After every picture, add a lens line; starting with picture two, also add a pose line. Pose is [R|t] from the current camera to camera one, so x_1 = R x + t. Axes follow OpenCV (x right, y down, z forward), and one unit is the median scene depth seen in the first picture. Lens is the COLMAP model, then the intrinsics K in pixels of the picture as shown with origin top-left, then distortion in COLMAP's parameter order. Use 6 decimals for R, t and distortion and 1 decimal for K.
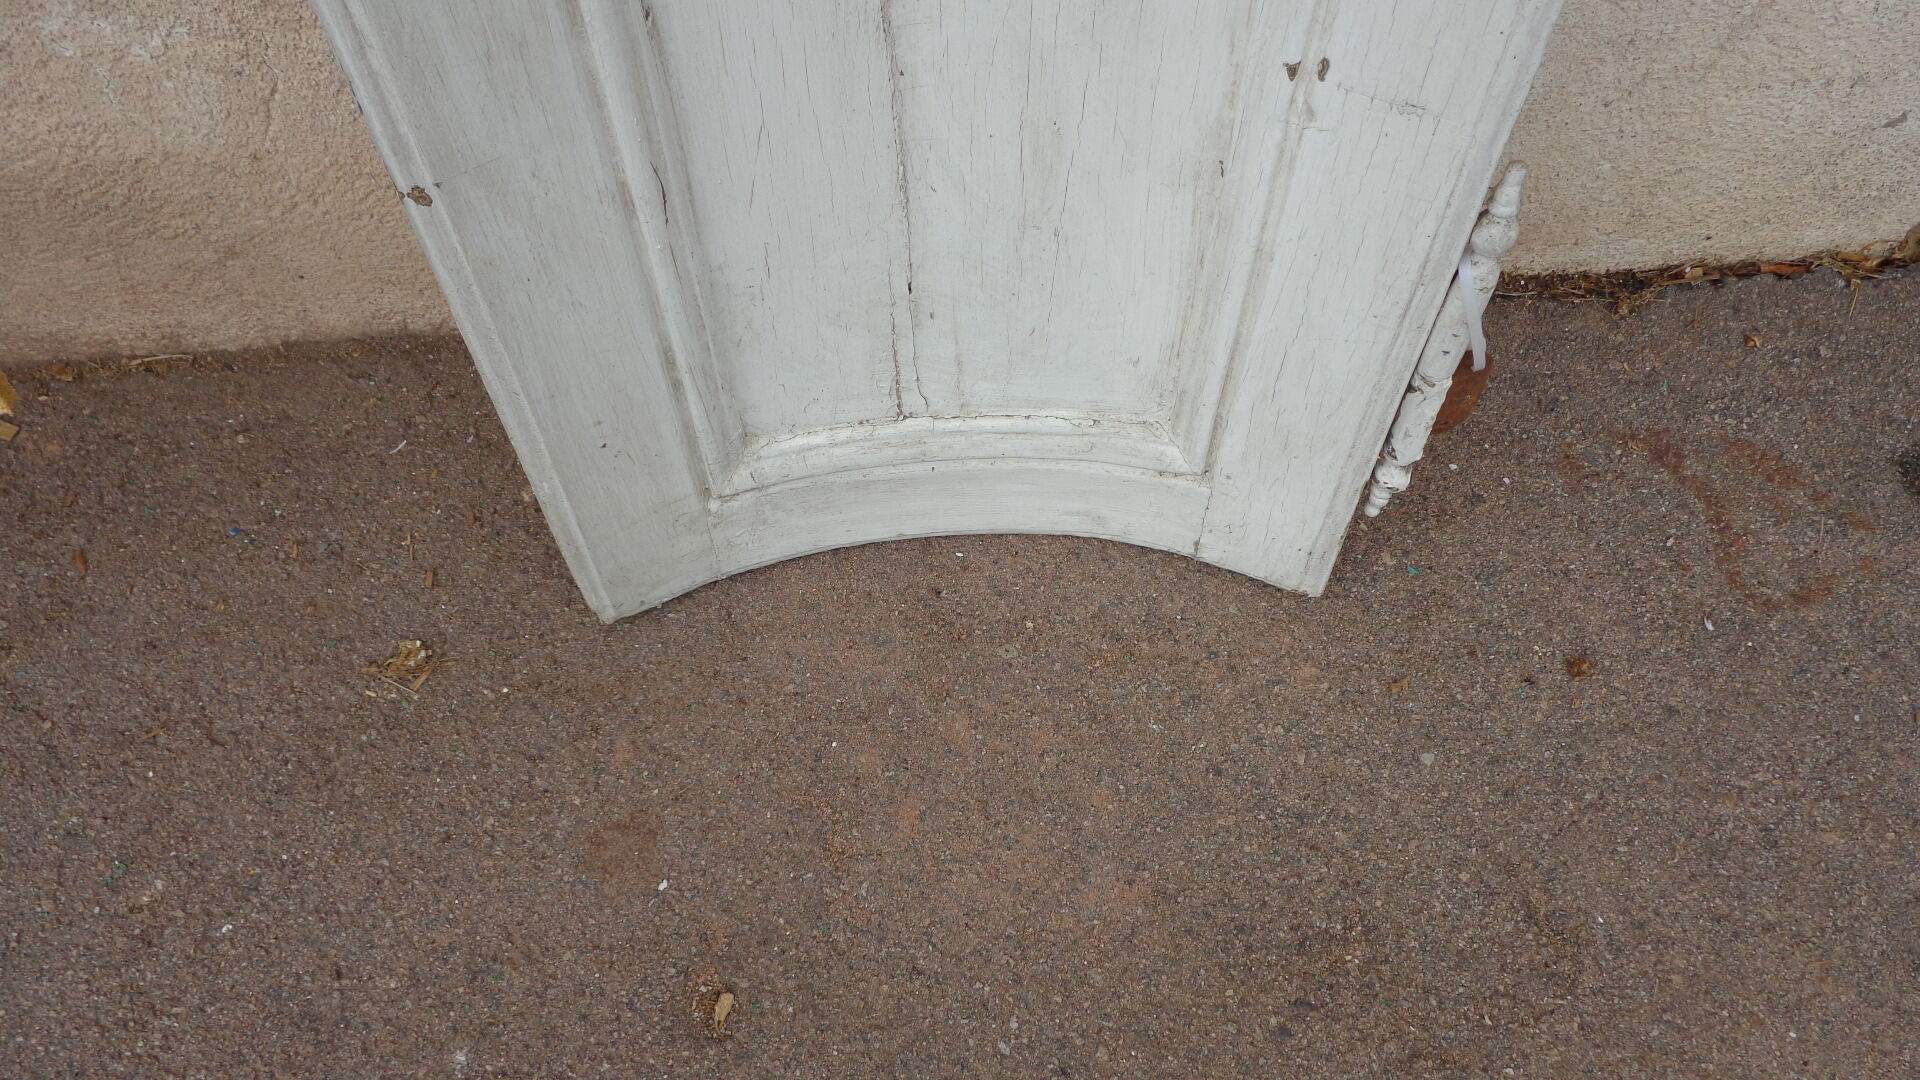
lens RADIAL K [[1392.7, 0, 961.7], [0, 1392.7, 536.4], [0, 0, 1]] dist [-0.013016, -0.003134]
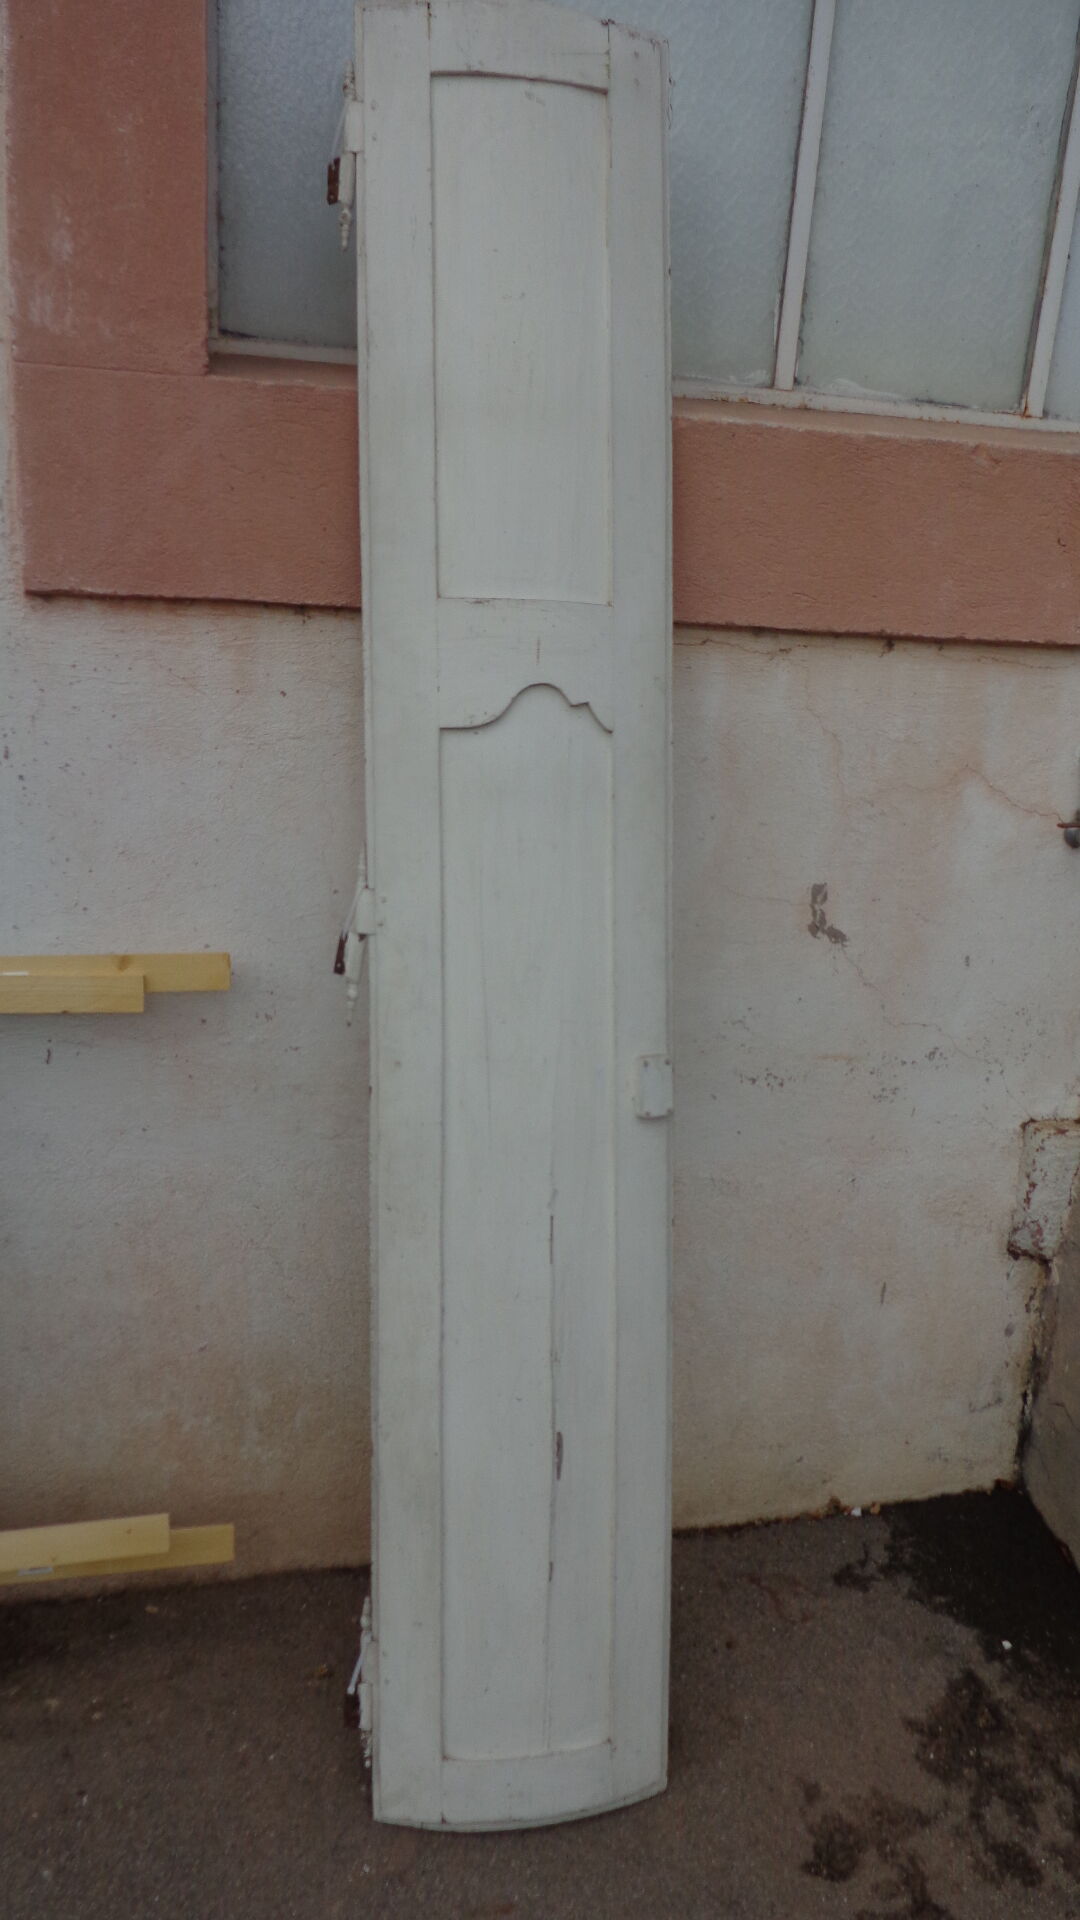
lens RADIAL K [[1392.7, 0, 556.9], [0, 1392.7, 952.6], [0, 0, 1]] dist [-0.013016, -0.003134]
pose [[0.987374, 0.004912, 0.158332, -0.390151], [0.109497, 0.701118, -0.704588, 1.117371], [-0.114471, 0.713029, 0.691727, -2.053533]]
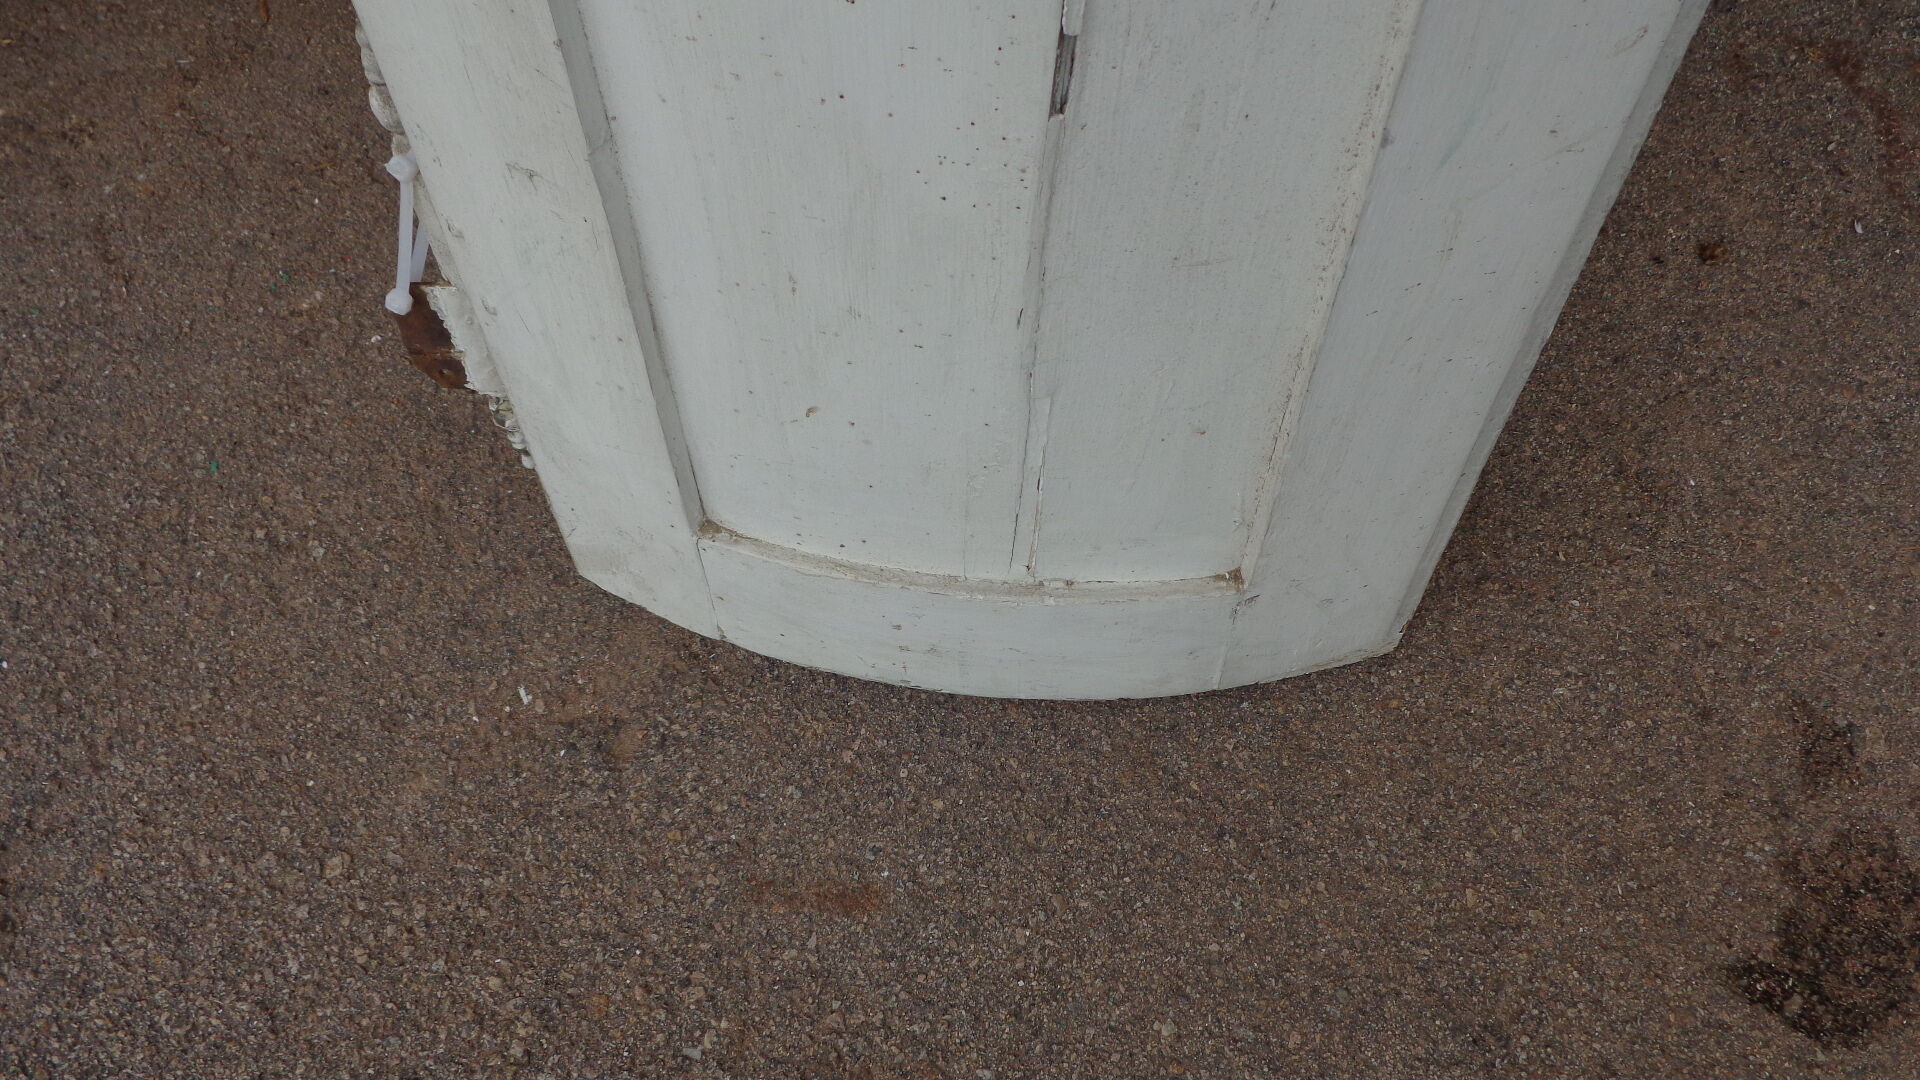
lens RADIAL K [[1458.9, 0, 969.6], [0, 1458.9, 528.4], [0, 0, 1]] dist [-0.011124, -0.002888]
pose [[0.989753, 0.118231, -0.080066, 0.031495], [-0.110070, 0.988916, 0.099647, 0.251188], [0.090960, -0.089813, 0.991796, -0.086574]]
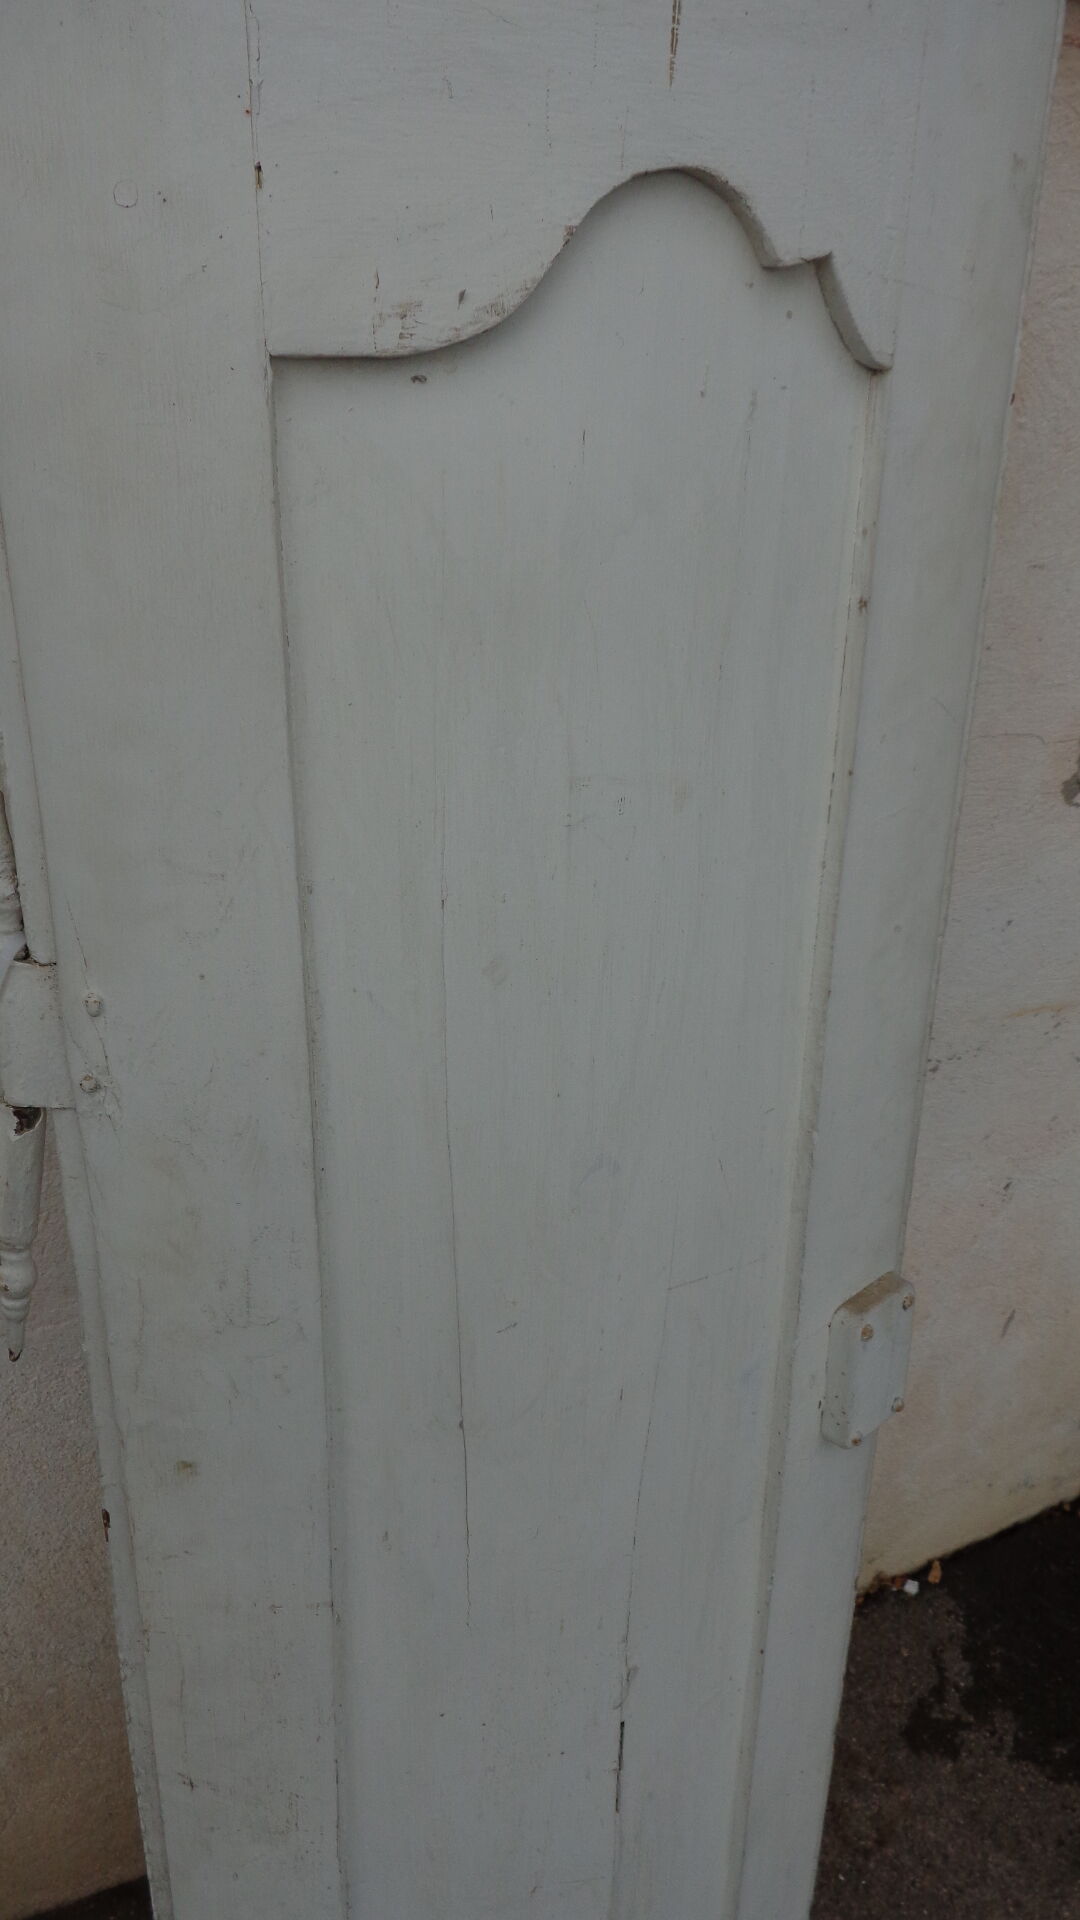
lens RADIAL K [[1392.7, 0, 537.1], [0, 1392.7, 935.8], [0, 0, 1]] dist [-0.013016, -0.003134]
pose [[0.938947, -0.098735, 0.329592, -0.320689], [0.232792, 0.887690, -0.397258, -0.422097], [-0.253352, 0.449730, 0.856479, -1.044613]]
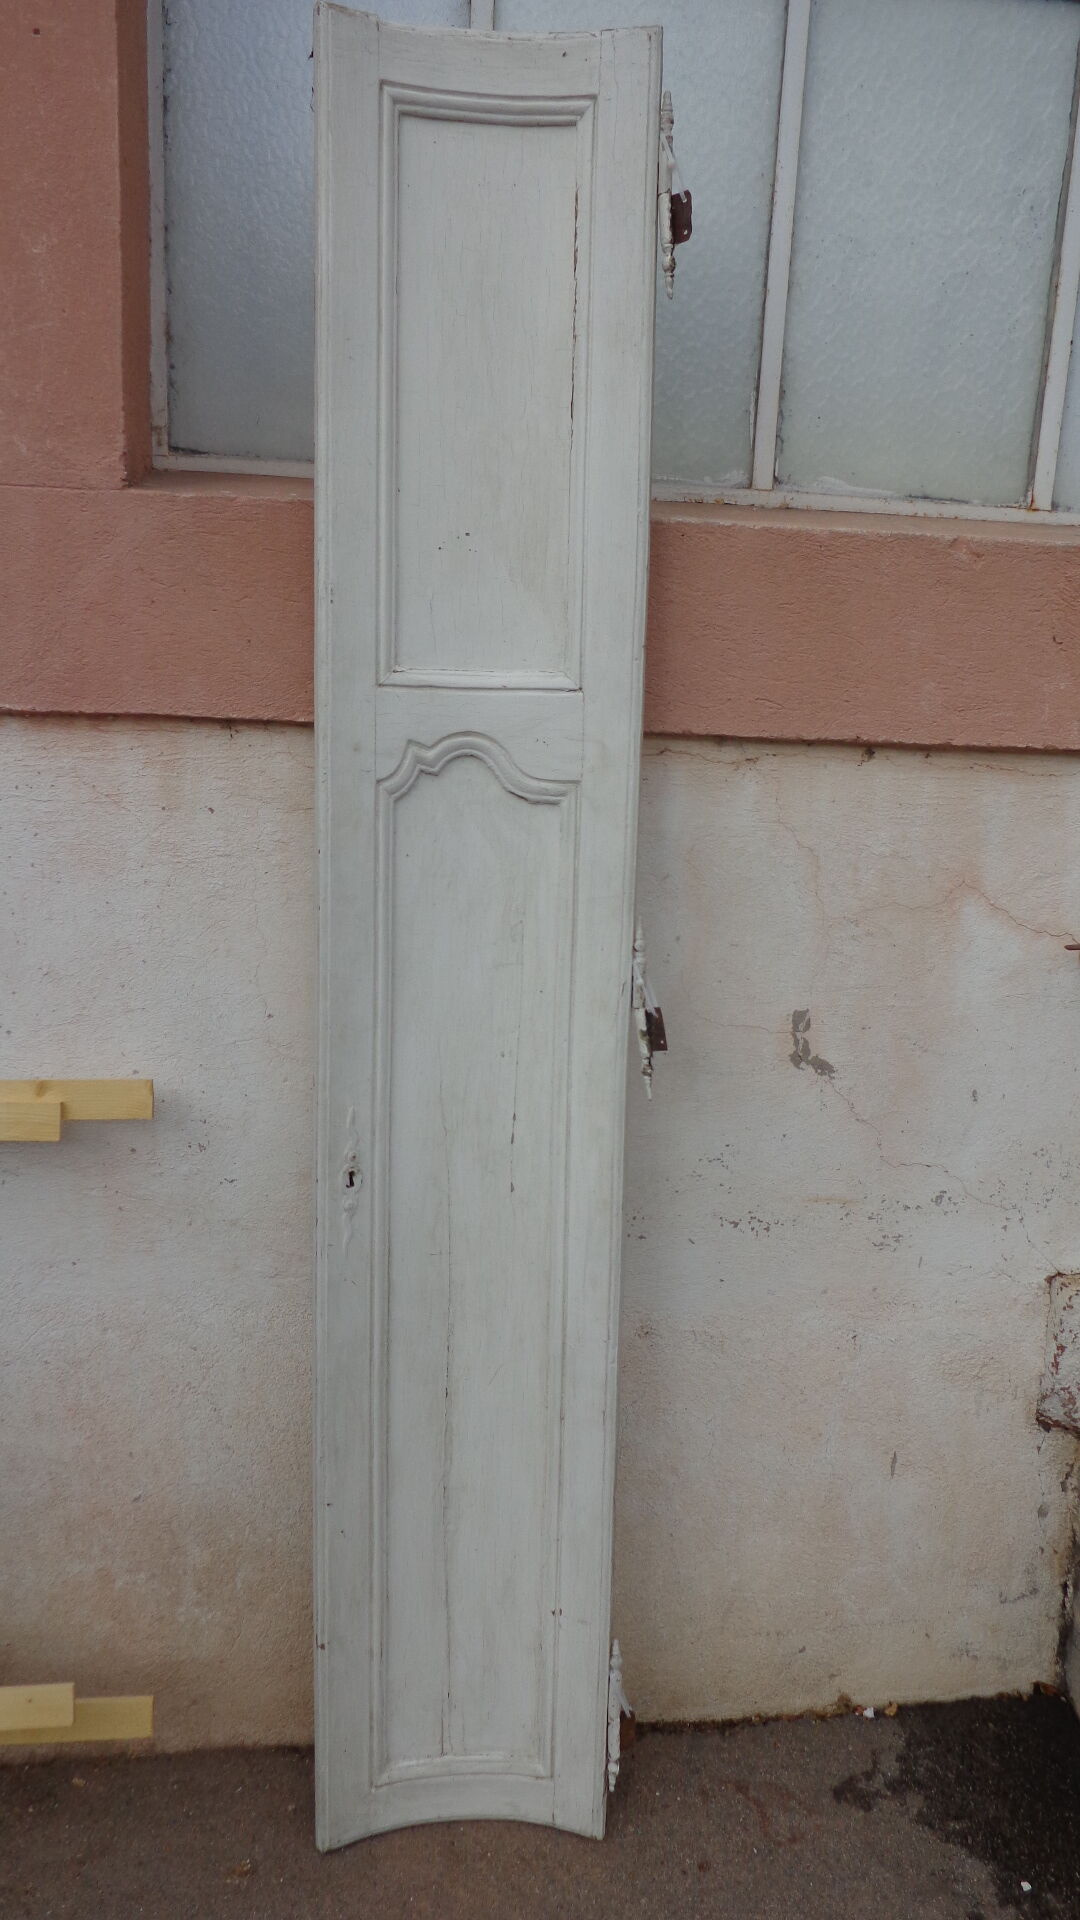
lens RADIAL K [[1392.7, 0, 557.6], [0, 1392.7, 958.4], [0, 0, 1]] dist [-0.013016, -0.003134]
pose [[0.998316, 0.020288, 0.054345, 0.003106], [0.028513, 0.644242, -0.764290, 0.993844], [-0.050517, 0.764552, 0.642579, -1.978013]]
